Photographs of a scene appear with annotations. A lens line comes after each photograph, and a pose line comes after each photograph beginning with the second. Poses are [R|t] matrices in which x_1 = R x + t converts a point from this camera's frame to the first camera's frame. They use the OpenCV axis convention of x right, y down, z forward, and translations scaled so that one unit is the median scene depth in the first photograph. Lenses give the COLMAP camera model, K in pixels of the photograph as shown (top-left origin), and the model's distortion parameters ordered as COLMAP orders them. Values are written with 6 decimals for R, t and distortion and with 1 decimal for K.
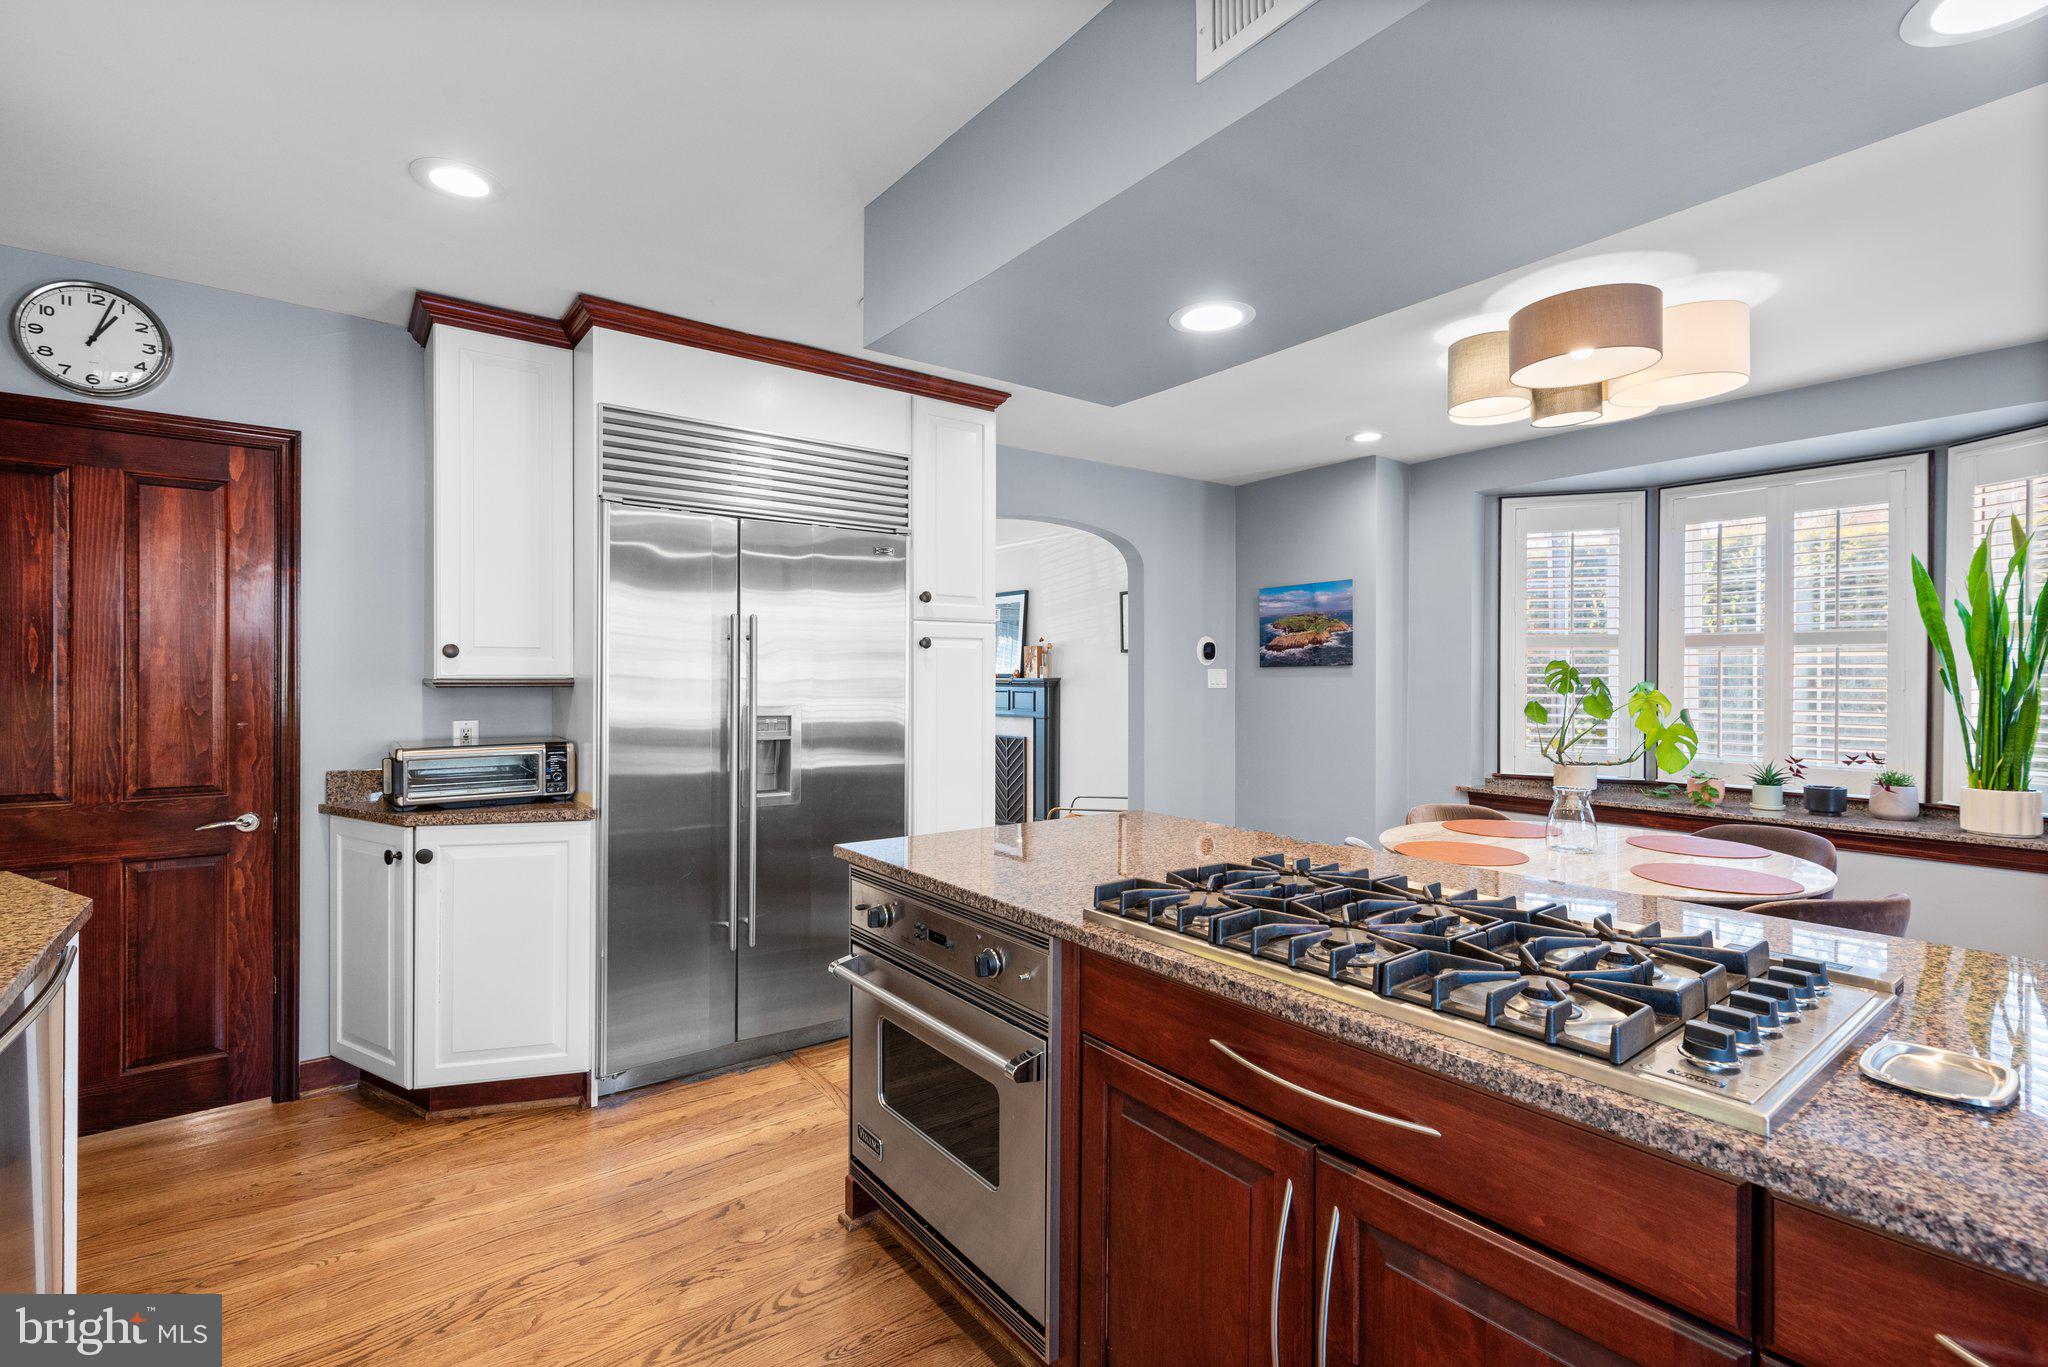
lens RADIAL K [[926.5, 0, 1032.5], [0, 926.5, 678.1], [0, 0, 1]] dist [0.002675, -0.000337]
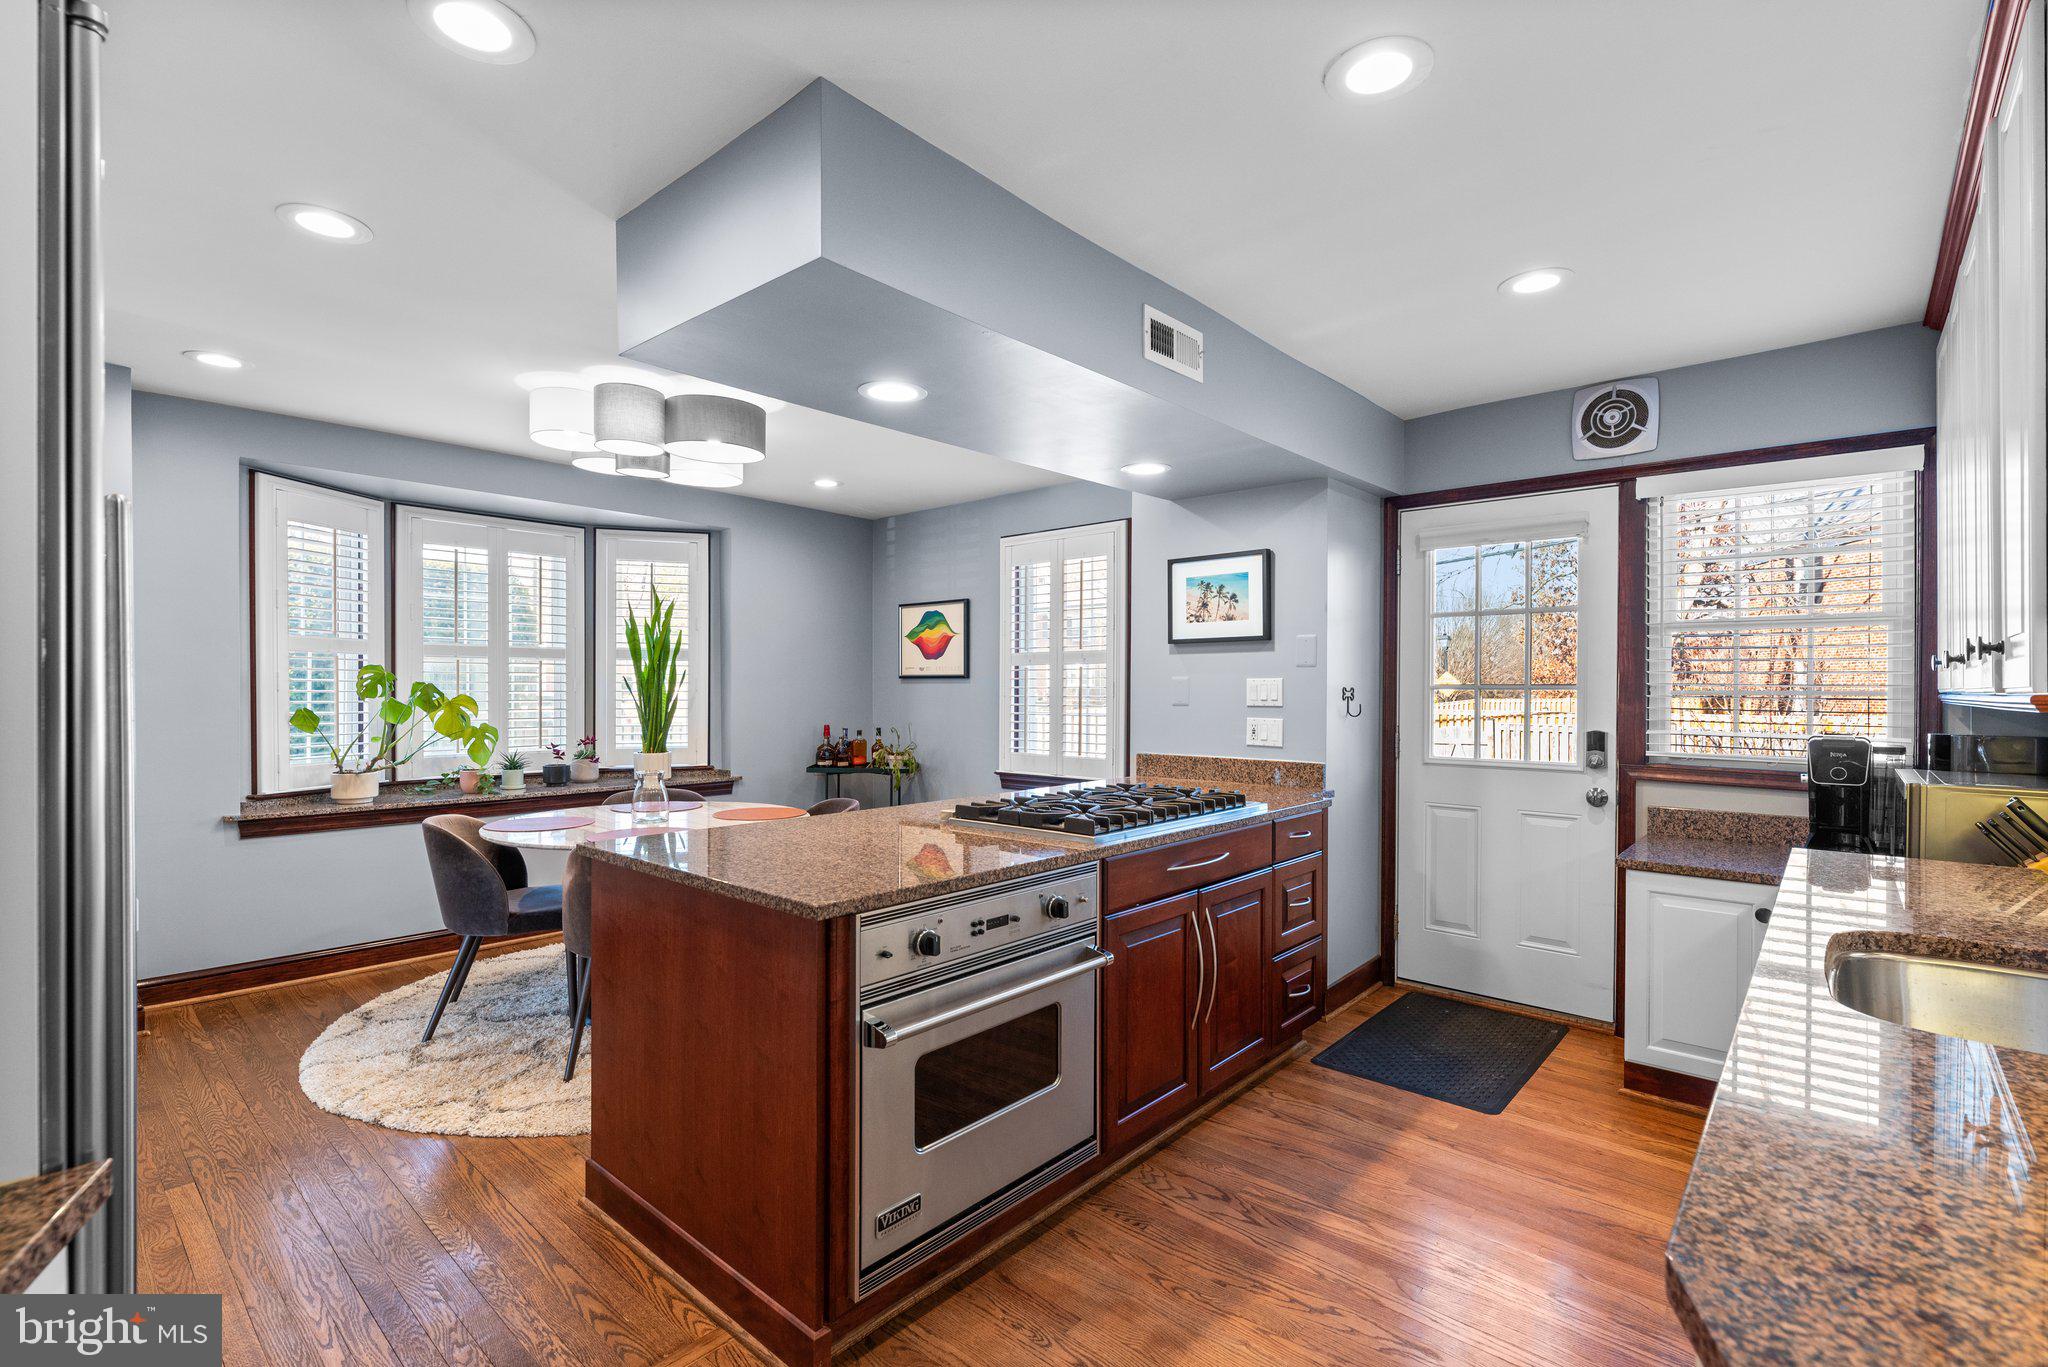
lens RADIAL K [[926.5, 0, 1036.4], [0, 926.5, 684.1], [0, 0, 1]] dist [0.002675, -0.000337]
pose [[-0.199412, 0.000273, 0.979916, -0.822979], [-0.002732, 0.999996, -0.000834, 0.000203], [-0.979912, -0.002844, -0.199410, 0.815558]]
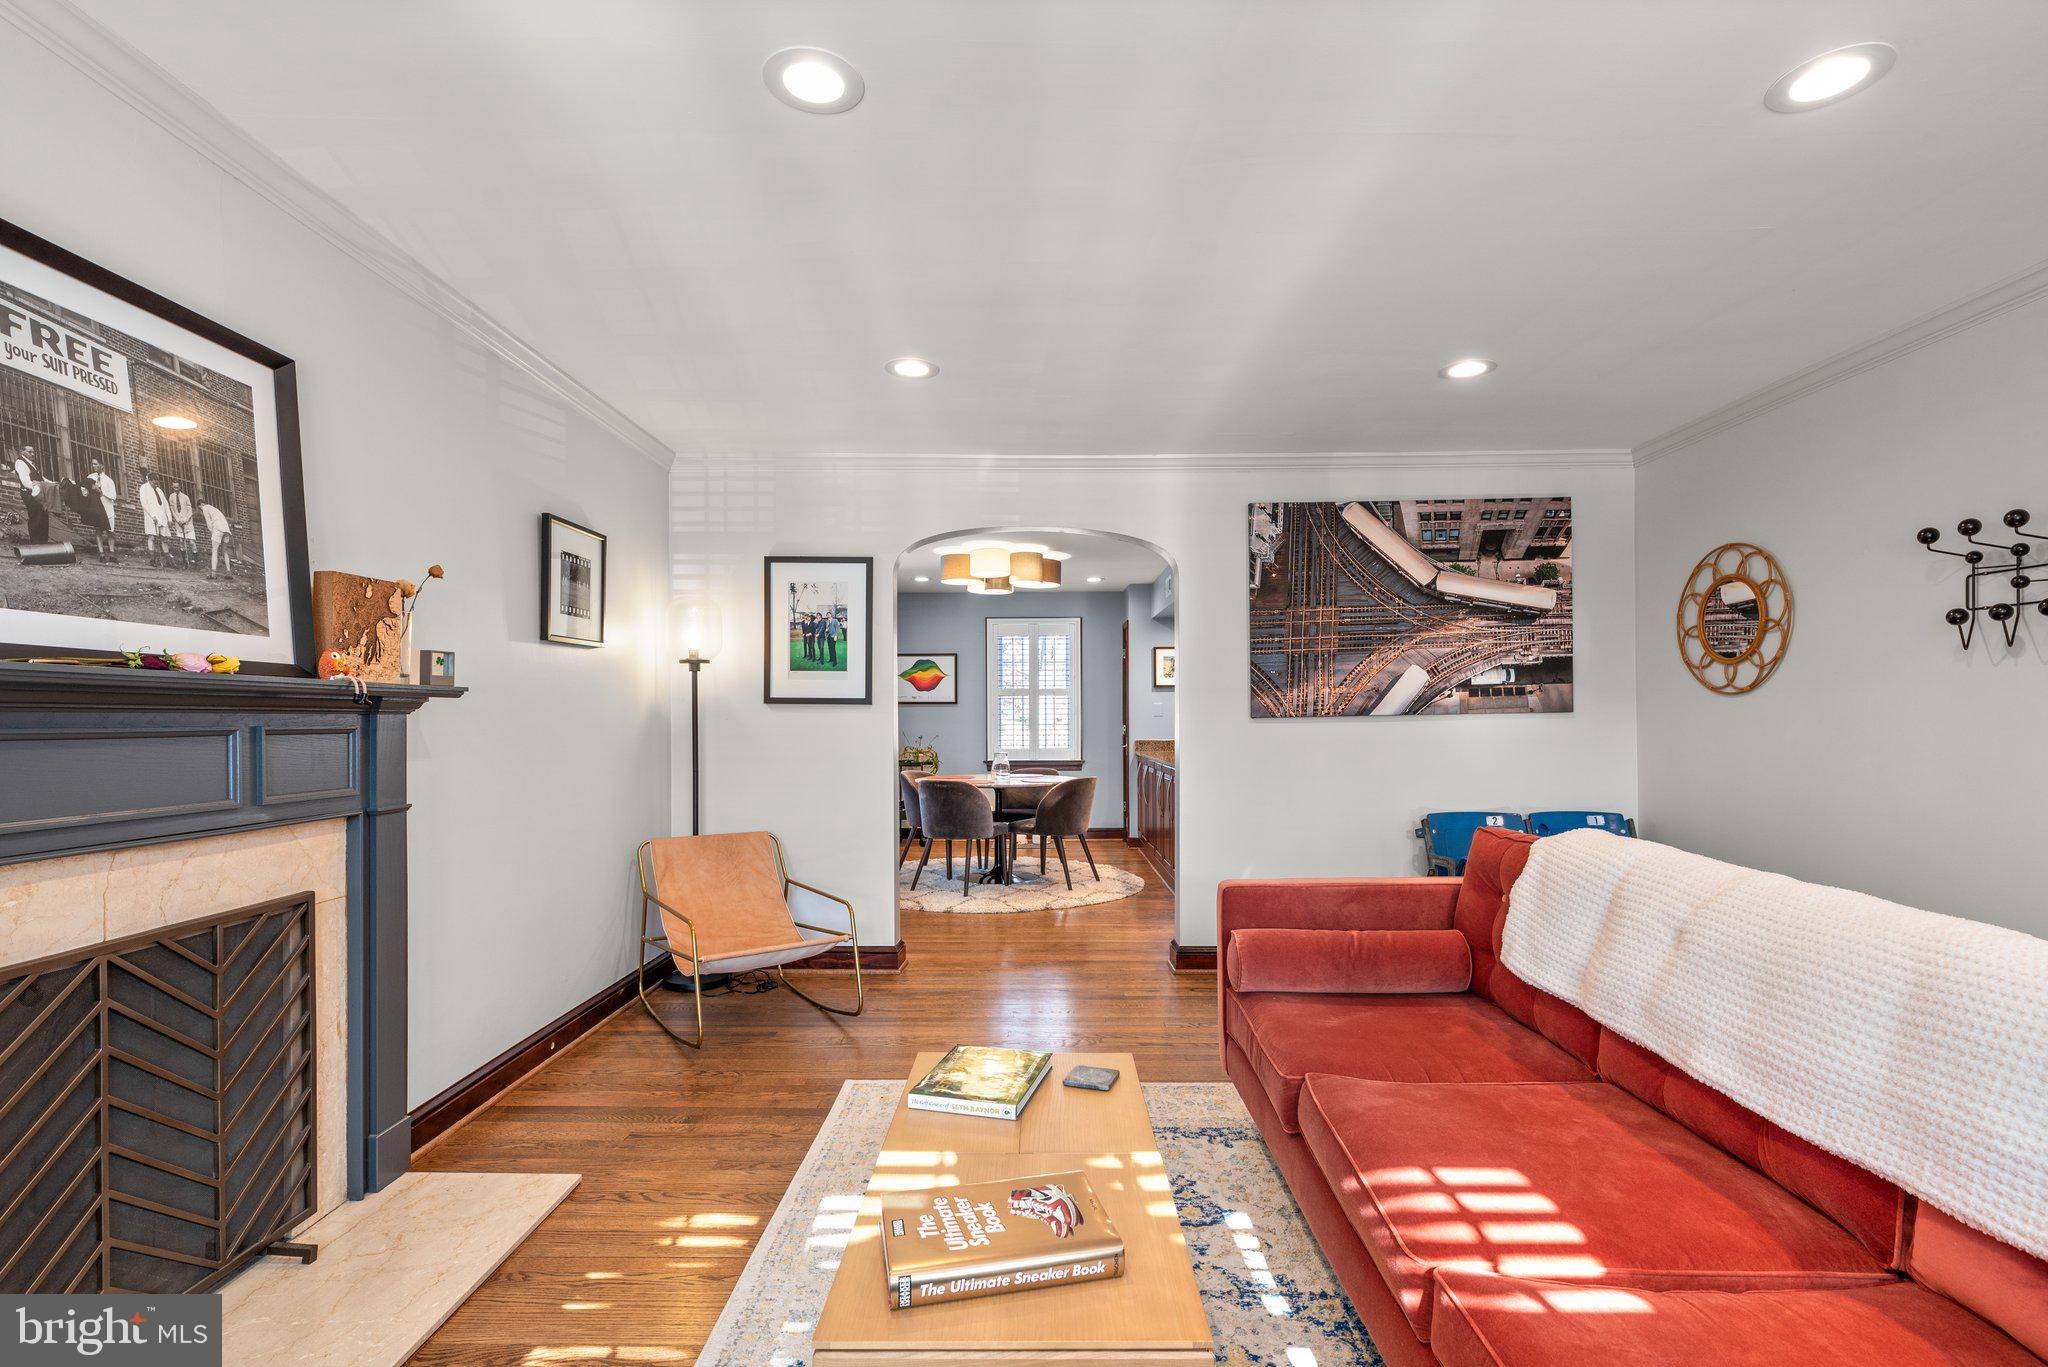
lens RADIAL K [[926.5, 0, 1032.4], [0, 926.5, 713.0], [0, 0, 1]] dist [0.002675, -0.000337]
pose [[-0.798602, 0.001279, 0.601858, -0.949926], [-0.000474, 0.999996, -0.002753, 0.026962], [-0.601859, -0.002483, -0.798599, 2.959208]]
